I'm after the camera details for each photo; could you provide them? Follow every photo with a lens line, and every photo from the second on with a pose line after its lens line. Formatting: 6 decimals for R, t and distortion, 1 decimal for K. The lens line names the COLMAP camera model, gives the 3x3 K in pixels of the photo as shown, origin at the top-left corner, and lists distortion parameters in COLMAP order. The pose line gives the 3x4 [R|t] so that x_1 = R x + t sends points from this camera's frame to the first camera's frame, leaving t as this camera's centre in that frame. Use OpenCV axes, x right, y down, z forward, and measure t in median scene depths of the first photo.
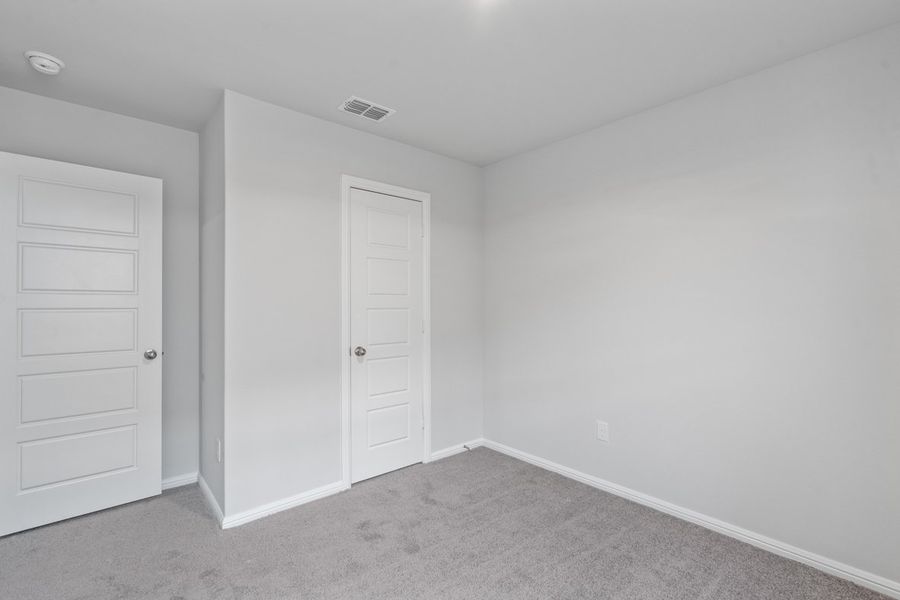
lens RADIAL K [[417.6, 0, 460.8], [0, 417.6, 301.6], [0, 0, 1]] dist [0.000794, 0.000483]
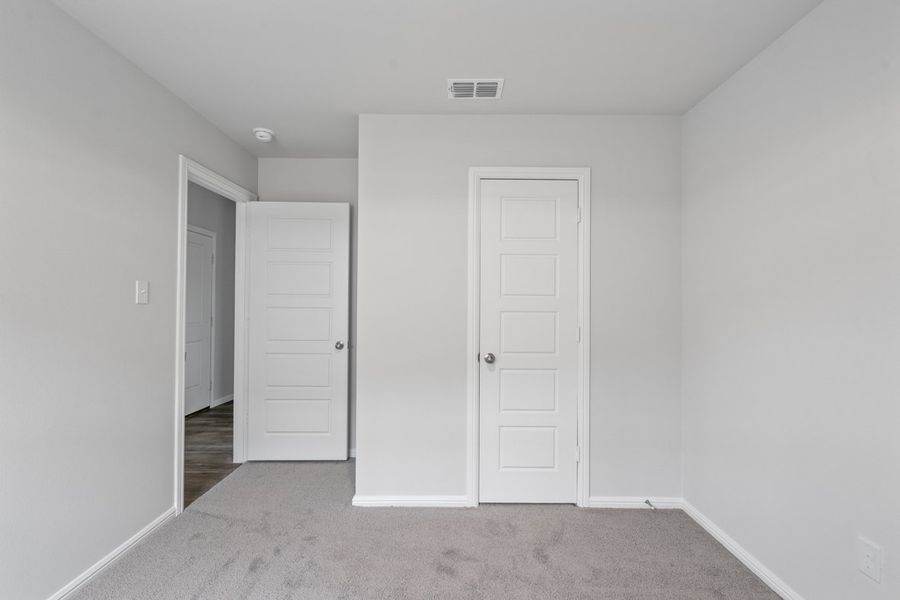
lens RADIAL K [[417.5, 0, 452.0], [0, 417.5, 302.2], [0, 0, 1]] dist [-0.001908, -0.000196]
pose [[0.736499, 0.001367, -0.676438, 0.313785], [-0.005130, 0.999980, -0.003565, 0.000720], [0.676419, 0.006096, 0.736491, 0.283490]]
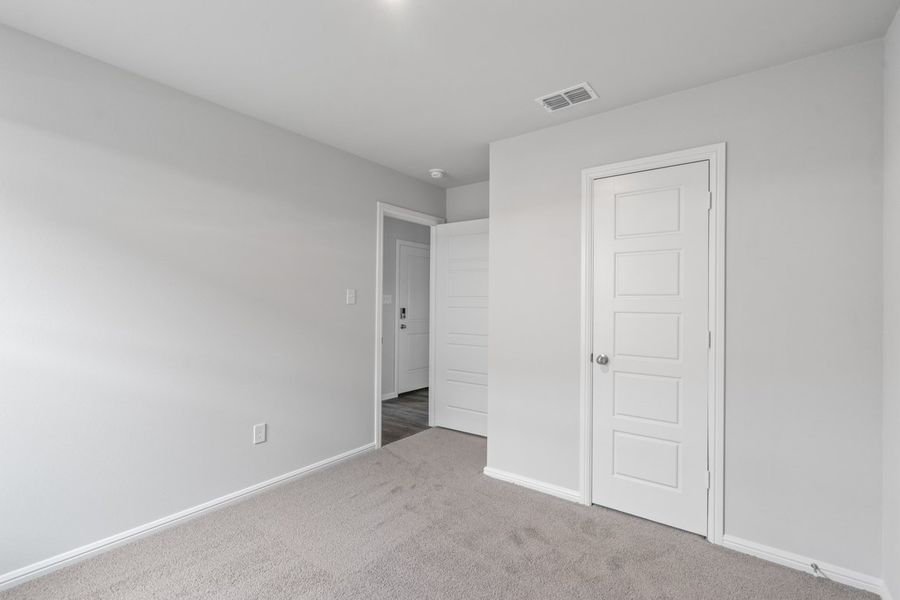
lens RADIAL K [[421.6, 0, 444.1], [0, 421.6, 302.4], [0, 0, 1]] dist [-0.000294, 0.000513]
pose [[0.165710, -0.001064, -0.986174, 0.599660], [-0.005505, 0.999983, -0.002004, 0.000532], [0.986159, 0.005761, 0.165702, 0.524995]]
